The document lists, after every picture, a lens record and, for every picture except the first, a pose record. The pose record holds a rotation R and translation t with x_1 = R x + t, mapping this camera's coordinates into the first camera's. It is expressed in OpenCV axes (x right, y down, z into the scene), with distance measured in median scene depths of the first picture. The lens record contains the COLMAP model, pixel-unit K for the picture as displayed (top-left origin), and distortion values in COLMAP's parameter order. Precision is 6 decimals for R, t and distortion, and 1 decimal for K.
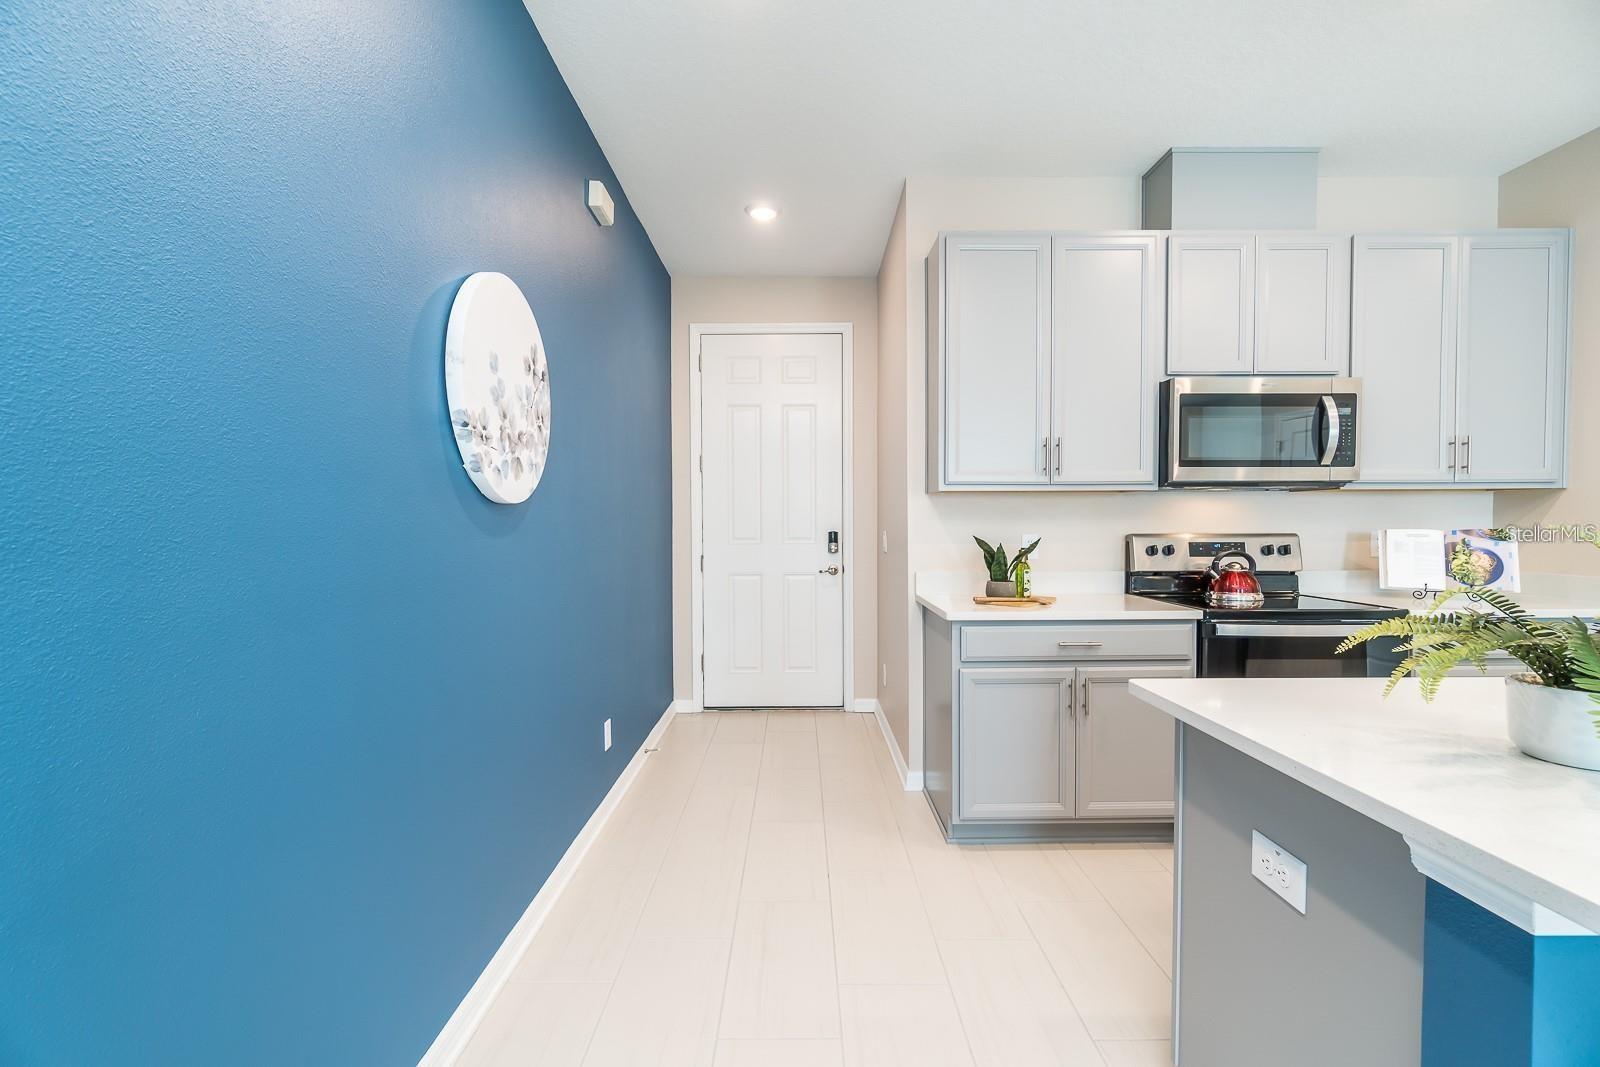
lens RADIAL K [[687.1, 0, 800.7], [0, 687.1, 536.1], [0, 0, 1]] dist [-0.000556, 0.000422]
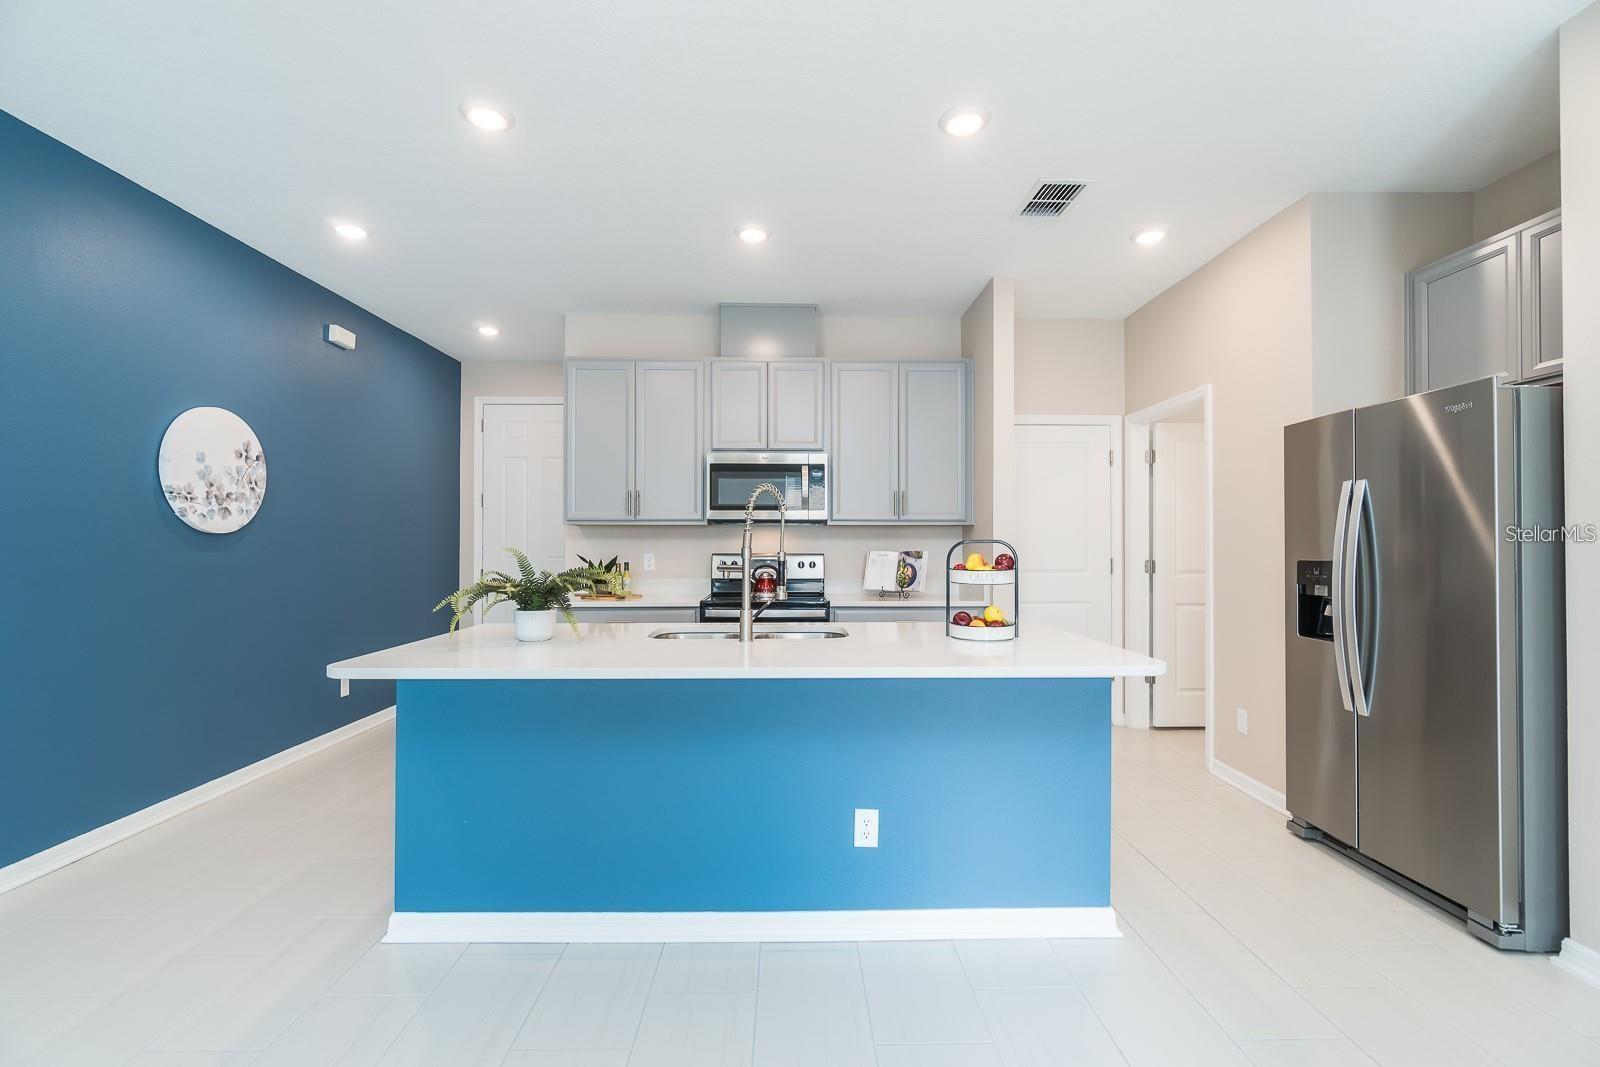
lens RADIAL K [[687.1, 0, 799.3], [0, 687.1, 534.2], [0, 0, 1]] dist [-0.000556, 0.000422]
pose [[0.999843, 0.005579, 0.016828, 0.723808], [-0.004997, 0.999394, -0.034443, 0.005992], [-0.017010, 0.034354, 0.999265, -0.552248]]
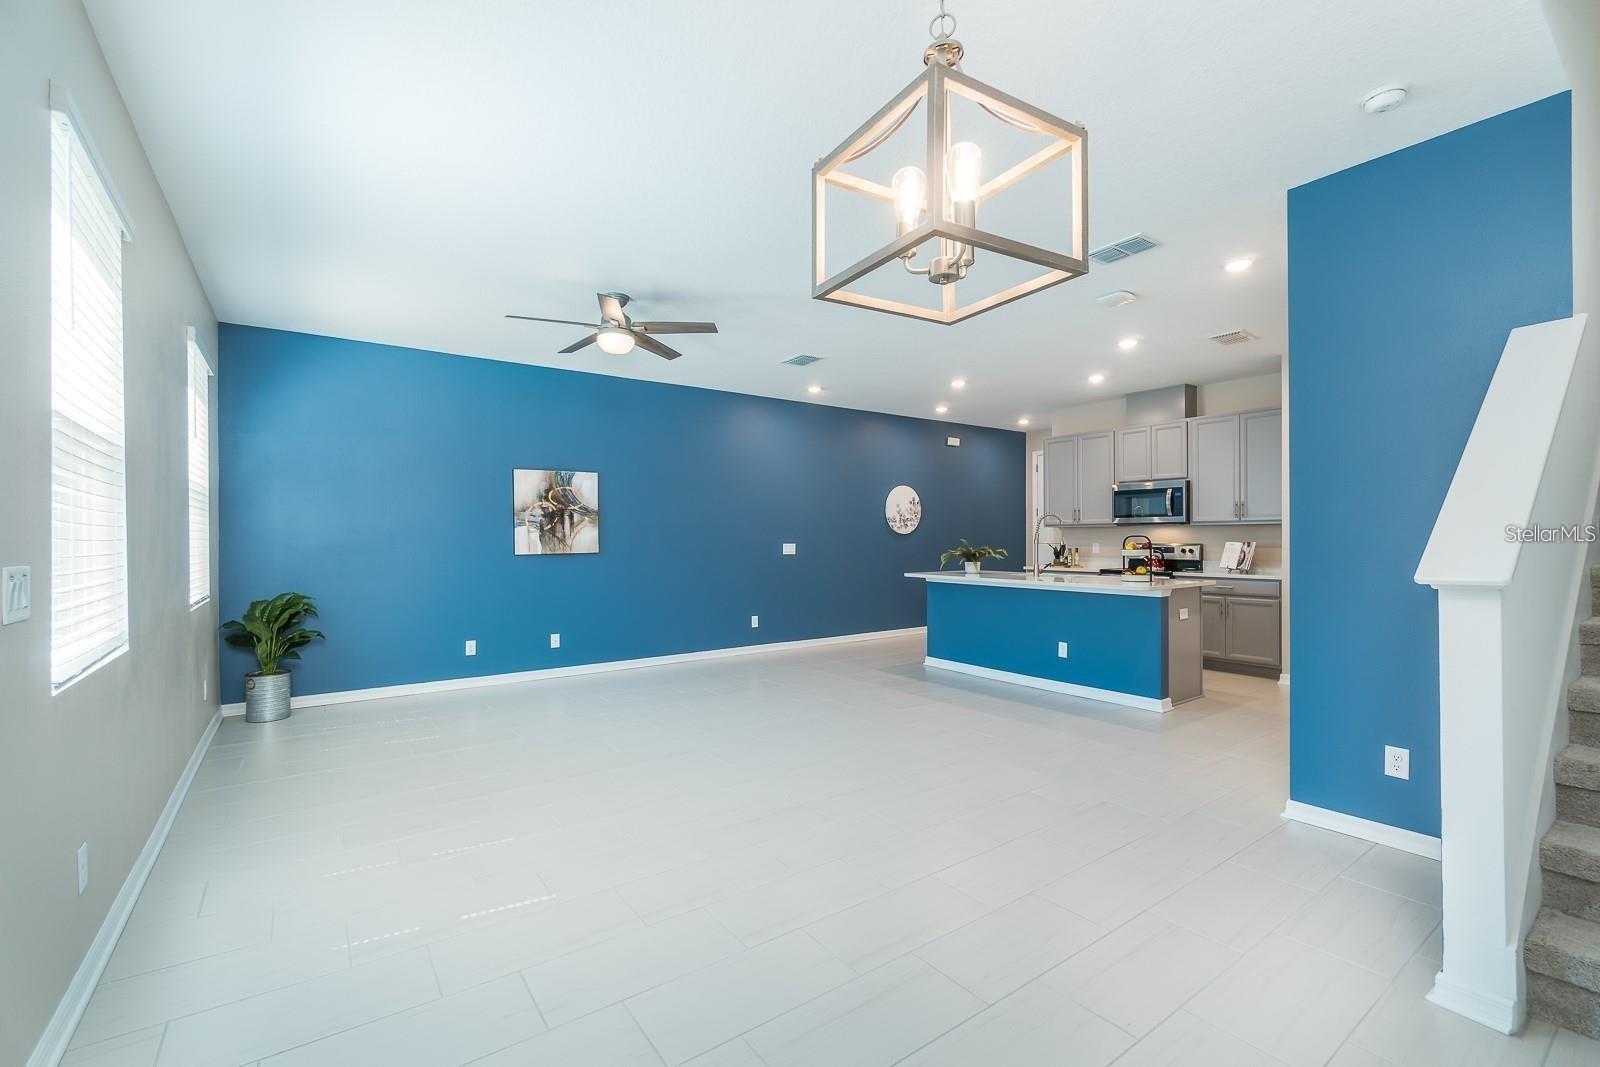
lens RADIAL K [[687.1, 0, 800.9], [0, 687.1, 536.7], [0, 0, 1]] dist [-0.000556, 0.000422]
pose [[0.584852, 0.000928, -0.811140, 2.002777], [-0.019129, 0.999737, -0.012648, 0.029394], [0.810915, 0.022914, 0.584716, -1.552082]]
